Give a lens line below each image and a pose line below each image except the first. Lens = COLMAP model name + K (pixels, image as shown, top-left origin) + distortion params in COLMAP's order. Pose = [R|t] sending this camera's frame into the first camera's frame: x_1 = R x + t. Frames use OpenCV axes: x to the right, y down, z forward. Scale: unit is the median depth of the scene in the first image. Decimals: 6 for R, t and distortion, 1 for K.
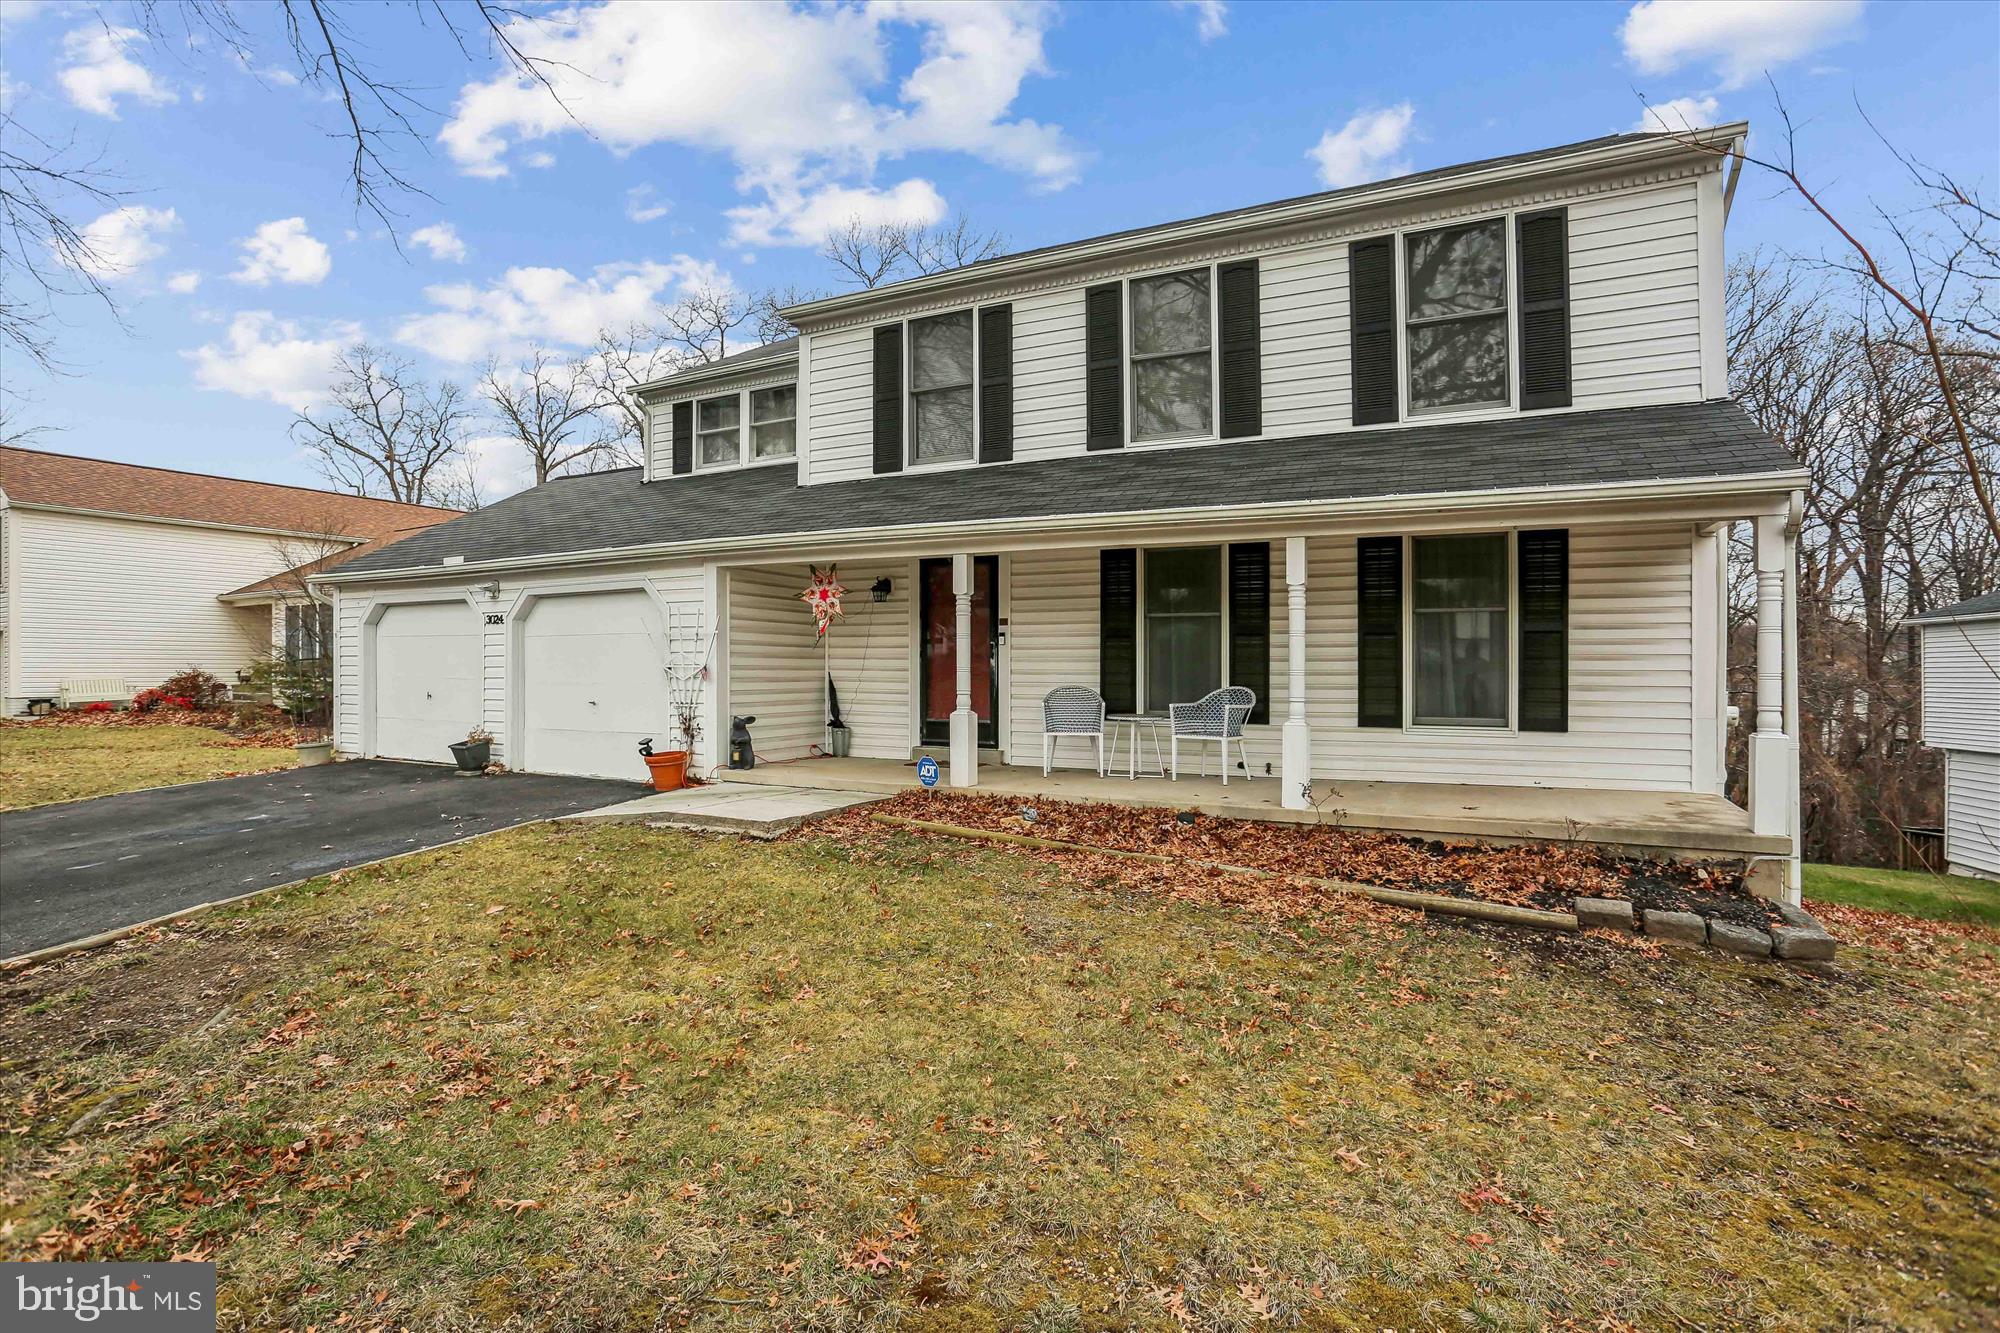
lens RADIAL K [[961.7, 0, 1015.0], [0, 961.7, 667.7], [0, 0, 1]] dist [-0.024080, 0.000334]
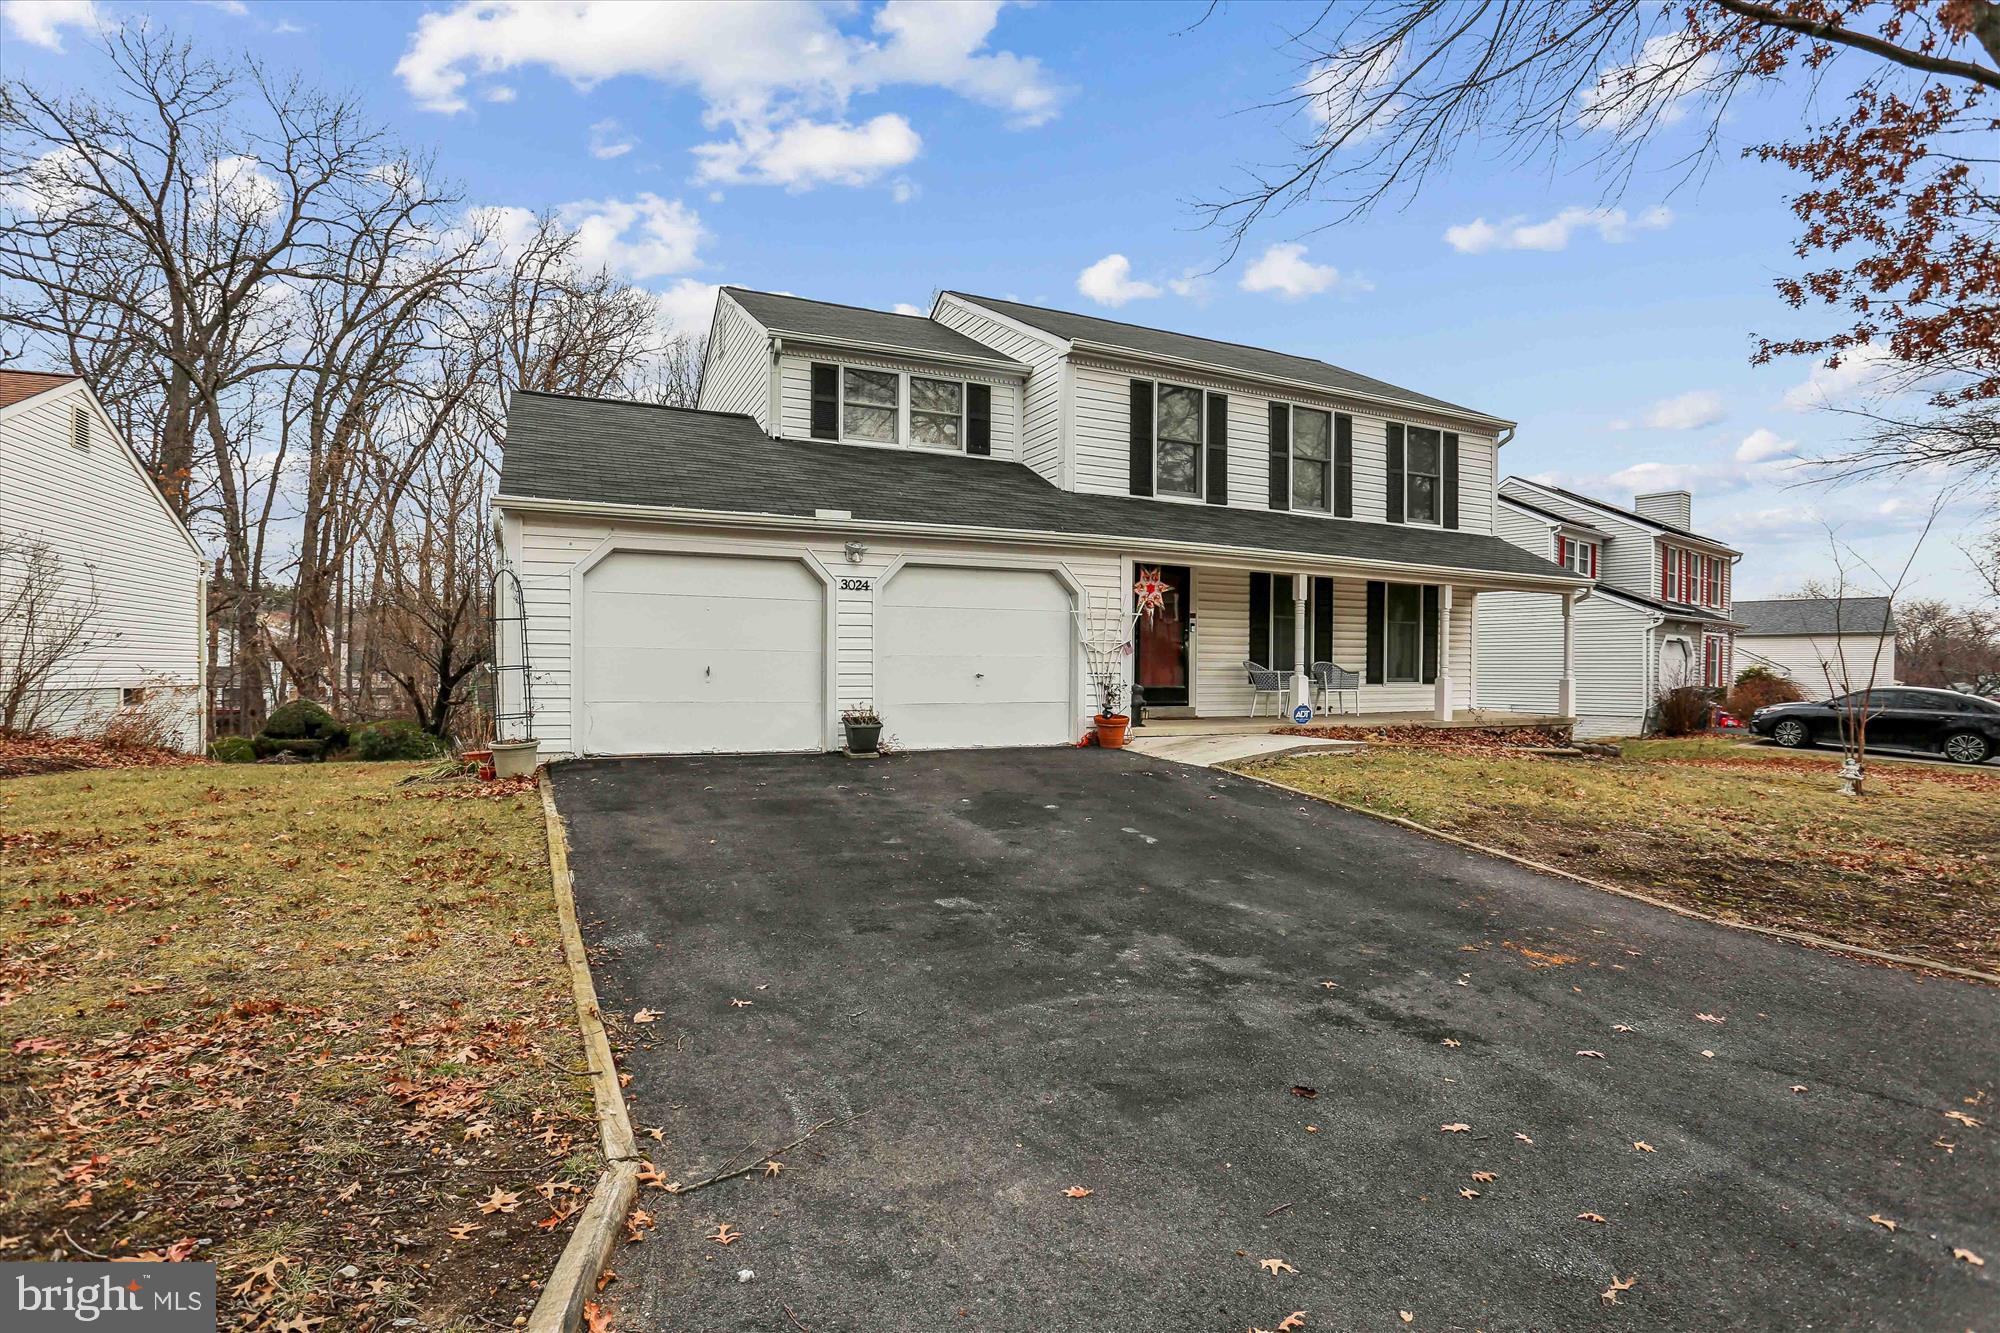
lens RADIAL K [[950.9, 0, 995.3], [0, 950.9, 677.2], [0, 0, 1]] dist [-0.007156, 0.000944]
pose [[0.617835, -0.005711, 0.786287, -1.167454], [-0.008295, 0.999871, 0.013780, 0.023007], [-0.786264, -0.015037, 0.617708, 0.335126]]
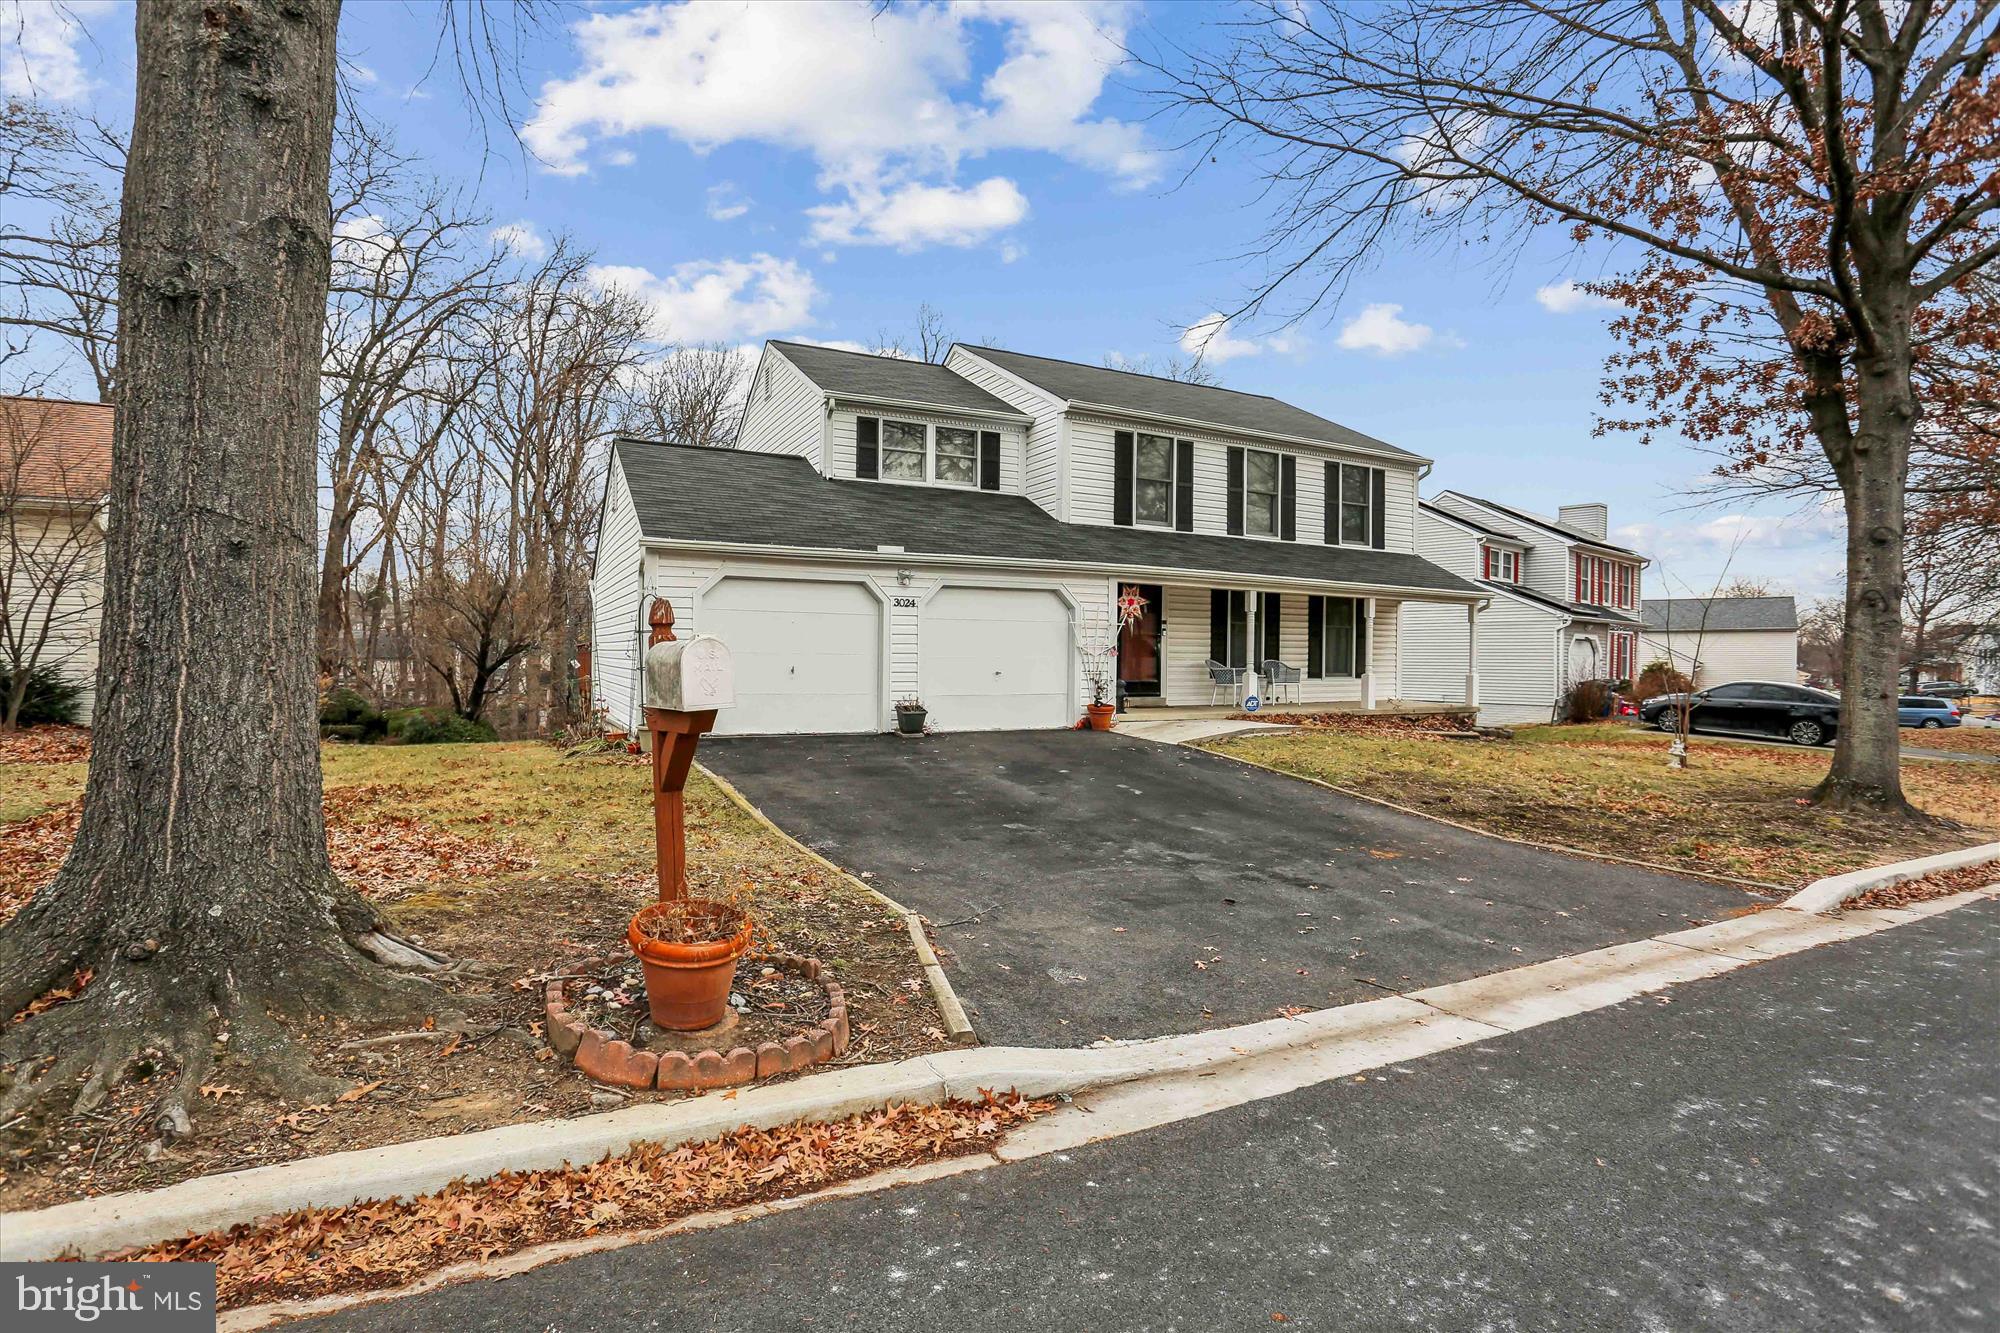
lens RADIAL K [[947.0, 0, 1000.0], [0, 947.0, 666.5], [0, 0, 1]] dist [-0.000037, -0.000206]
pose [[0.588028, -0.005237, 0.808824, -1.404054], [-0.011641, 0.999821, 0.014937, 0.008112], [-0.808757, -0.018199, 0.587861, 0.225393]]
